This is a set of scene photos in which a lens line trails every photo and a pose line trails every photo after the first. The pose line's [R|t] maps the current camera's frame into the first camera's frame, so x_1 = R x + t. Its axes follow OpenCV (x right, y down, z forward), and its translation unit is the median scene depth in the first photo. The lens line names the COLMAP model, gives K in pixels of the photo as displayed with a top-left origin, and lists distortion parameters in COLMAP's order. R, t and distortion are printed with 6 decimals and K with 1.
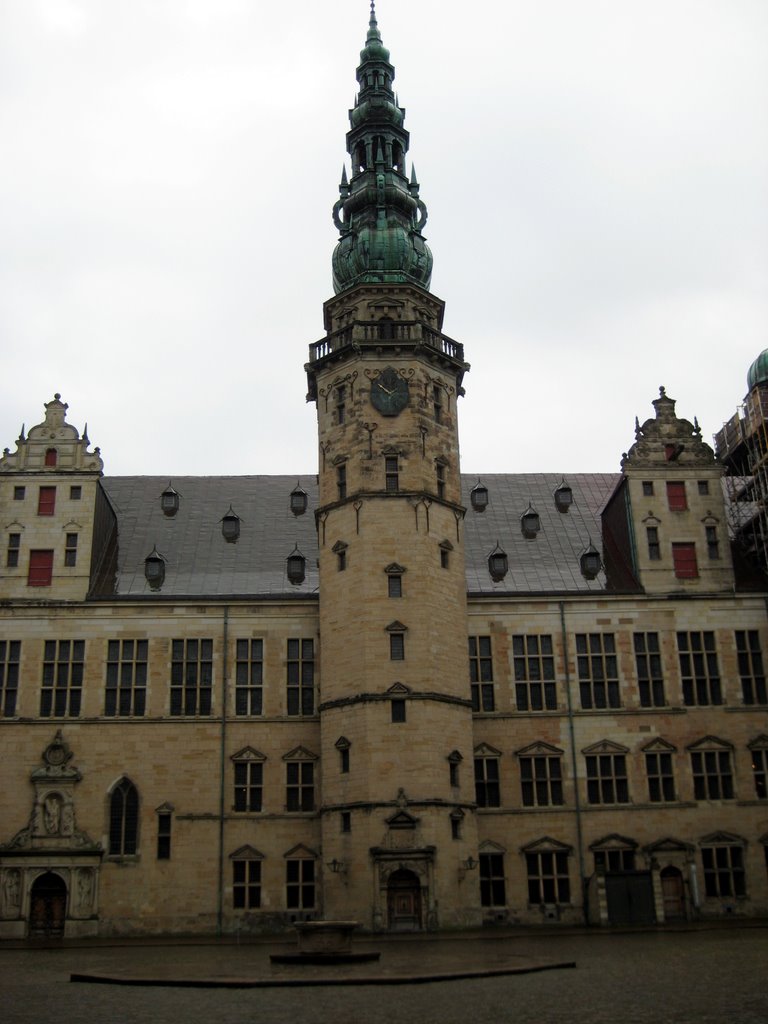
lens RADIAL K [[1045.4, 0, 384.0], [0, 1045.4, 512.0], [0, 0, 1]] dist [-0.157470, 0.203376]
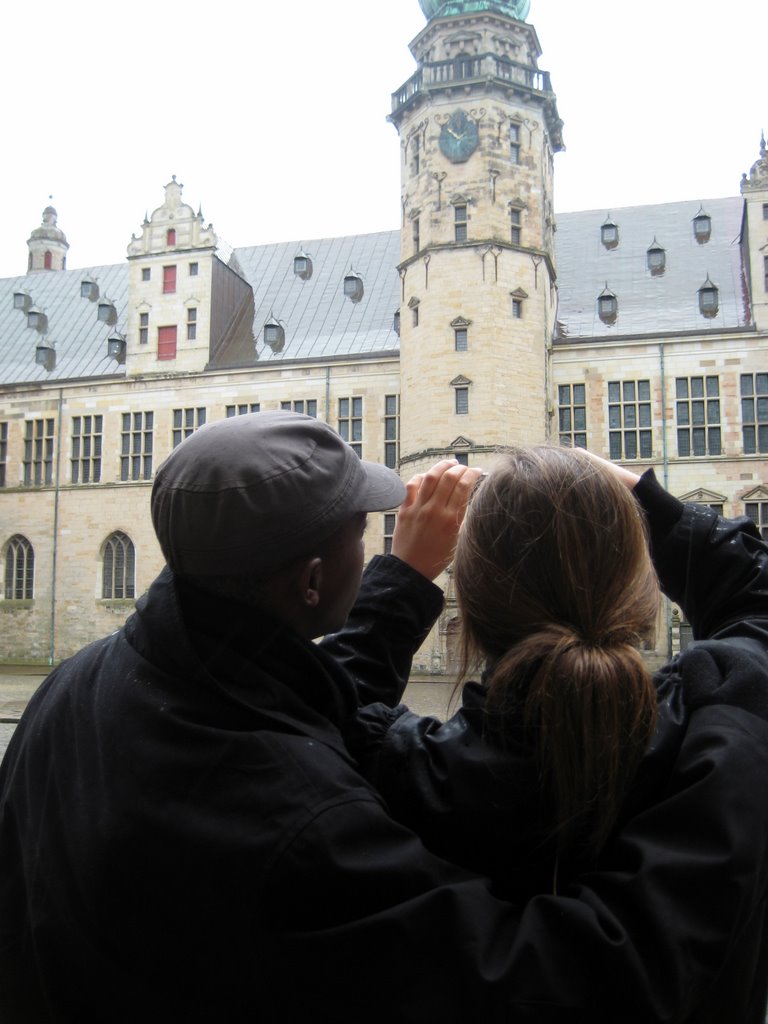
lens RADIAL K [[1045.4, 0, 384.0], [0, 1045.4, 512.0], [0, 0, 1]] dist [-0.157470, 0.203376]
pose [[0.946489, -0.010433, -0.322567, 0.237827], [0.090613, 0.967865, 0.234577, -0.008461], [0.309754, -0.251253, 0.917019, 0.026441]]
